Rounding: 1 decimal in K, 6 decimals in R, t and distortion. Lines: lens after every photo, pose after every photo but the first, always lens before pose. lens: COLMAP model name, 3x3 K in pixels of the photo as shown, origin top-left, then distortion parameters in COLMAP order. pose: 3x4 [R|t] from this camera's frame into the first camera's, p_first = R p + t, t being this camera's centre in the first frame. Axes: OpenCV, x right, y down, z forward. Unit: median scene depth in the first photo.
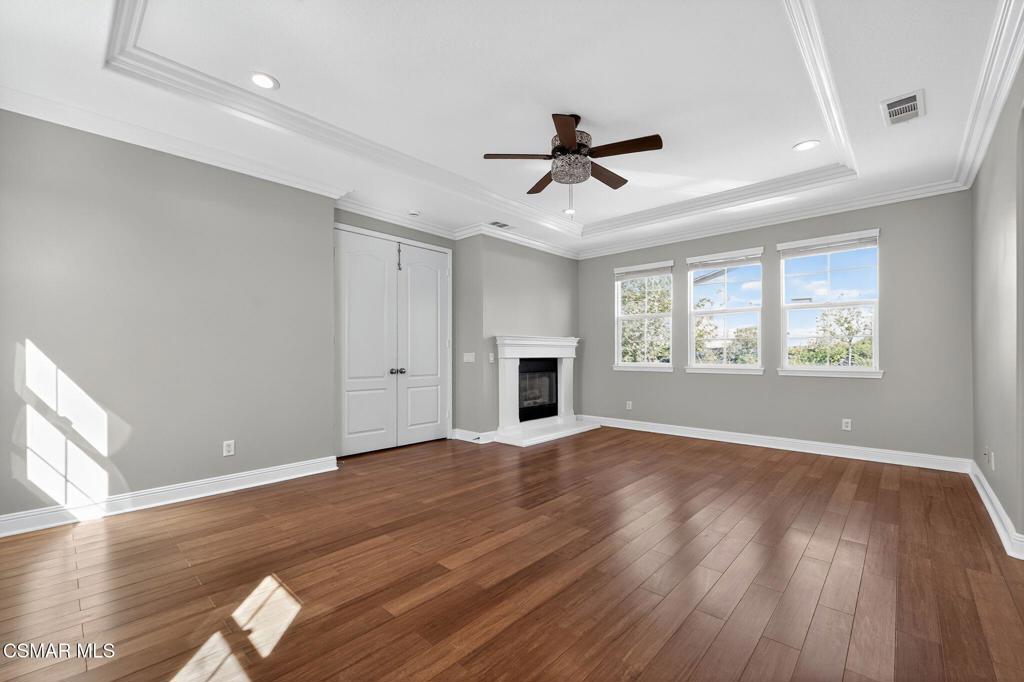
lens RADIAL K [[420.9, 0, 511.6], [0, 420.9, 343.8], [0, 0, 1]] dist [0.004742, 0.000198]
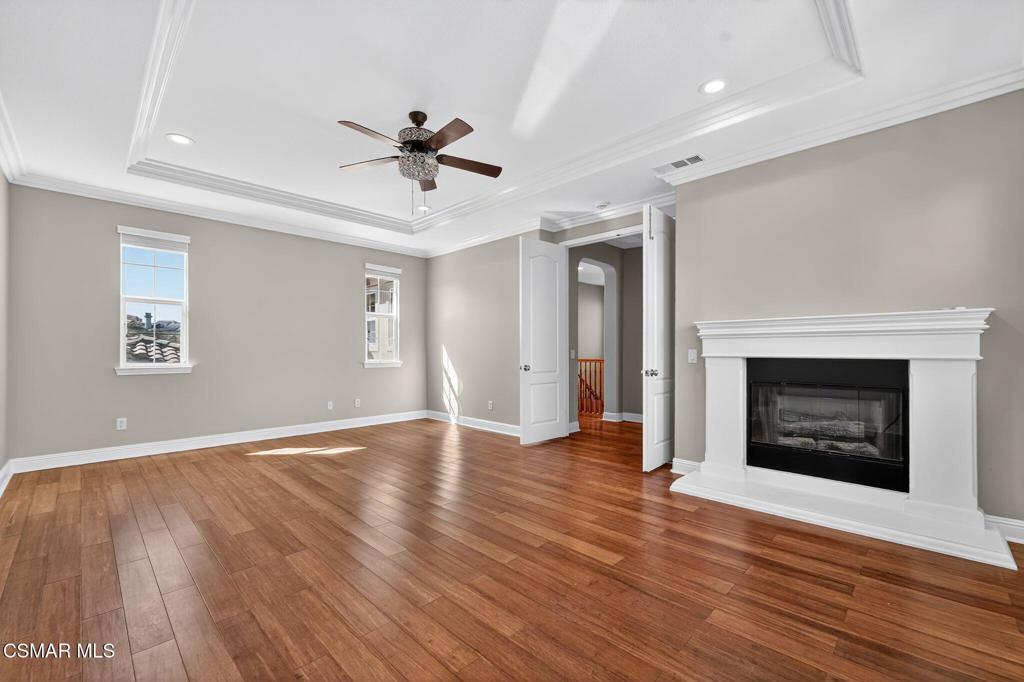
lens RADIAL K [[420.9, 0, 512.2], [0, 420.9, 347.0], [0, 0, 1]] dist [0.004742, 0.000198]
pose [[-0.037085, -0.001535, -0.999311, 0.606942], [0.033088, 0.999449, -0.002763, 0.009306], [0.998764, -0.033168, -0.037014, 0.670000]]
